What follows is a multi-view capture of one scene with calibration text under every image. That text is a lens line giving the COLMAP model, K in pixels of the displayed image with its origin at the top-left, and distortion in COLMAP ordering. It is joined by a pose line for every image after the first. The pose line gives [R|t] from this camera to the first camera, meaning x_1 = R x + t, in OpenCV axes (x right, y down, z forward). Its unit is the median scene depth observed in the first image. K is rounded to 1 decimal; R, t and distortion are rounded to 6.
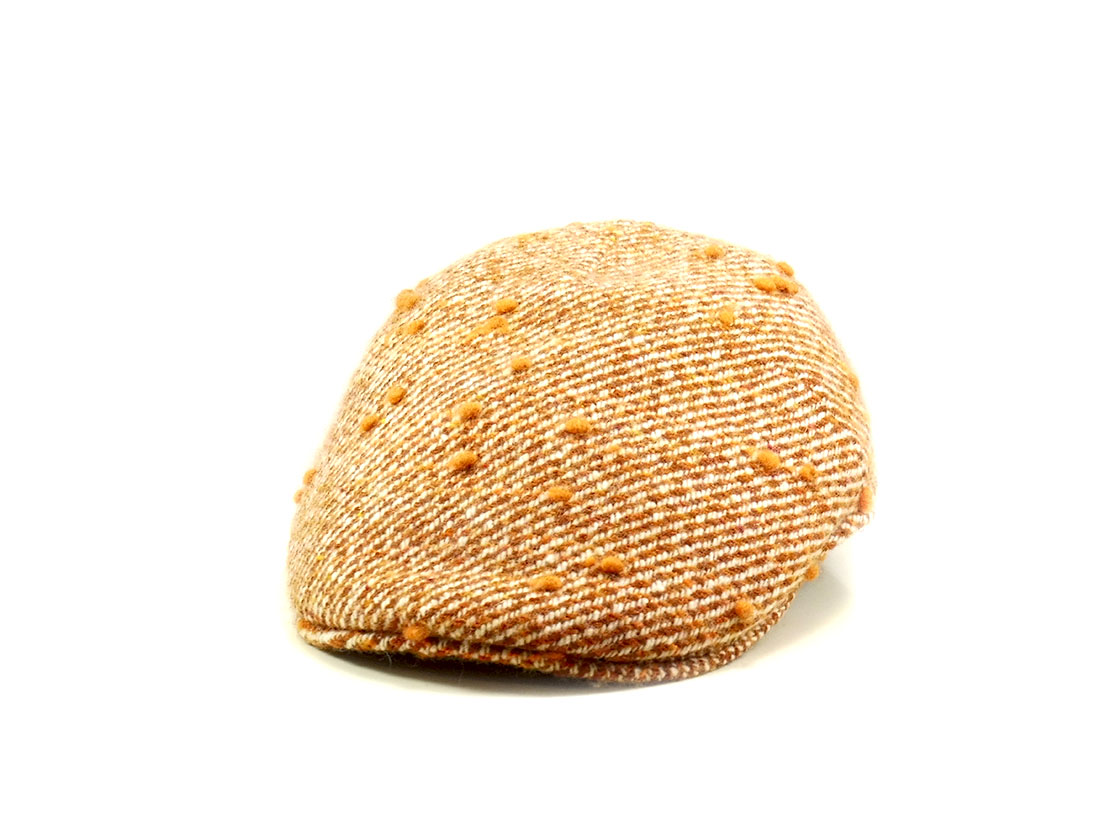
lens RADIAL K [[3388.0, 0, 540.1], [0, 3388.0, 413.9], [0, 0, 1]] dist [1.883893, -72.668410]
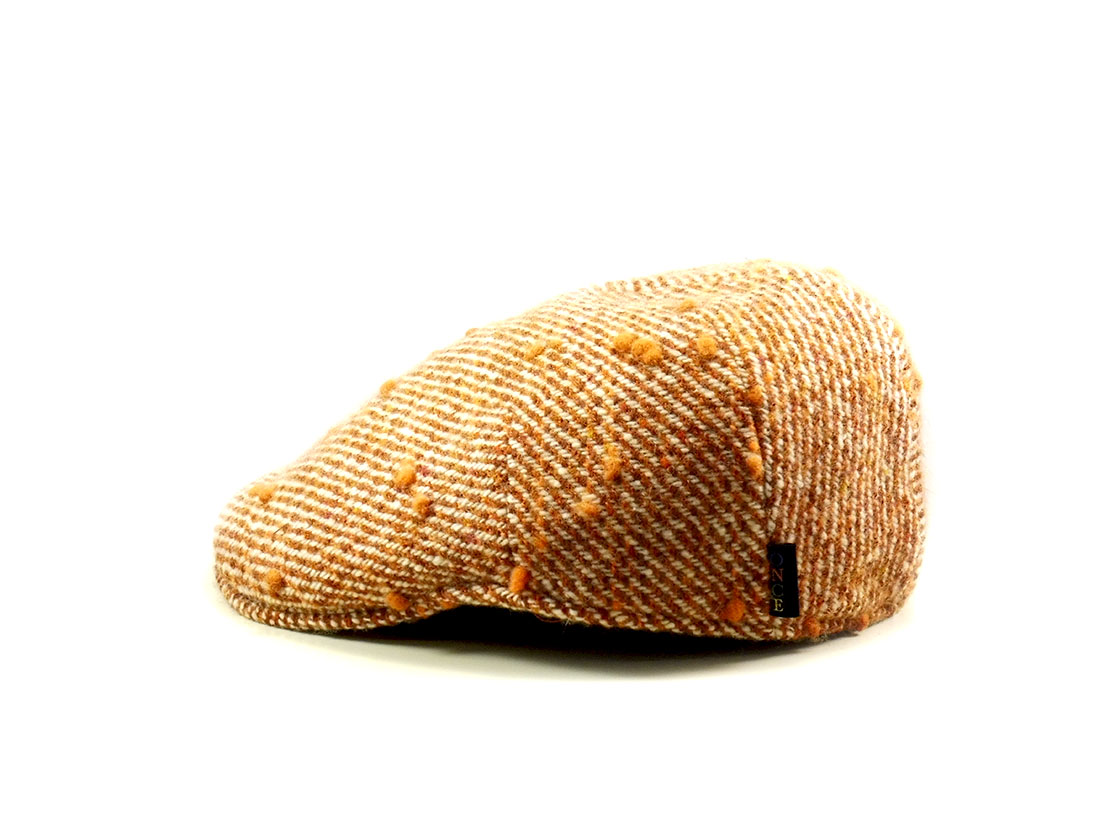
lens RADIAL K [[3388.0, 0, 540.1], [0, 3388.0, 413.9], [0, 0, 1]] dist [1.883893, -72.668410]
pose [[-0.095829, 0.235185, -0.967215, 1.022379], [-0.210051, 0.945028, 0.250601, -0.260926], [0.972983, 0.227179, -0.041161, 1.095737]]
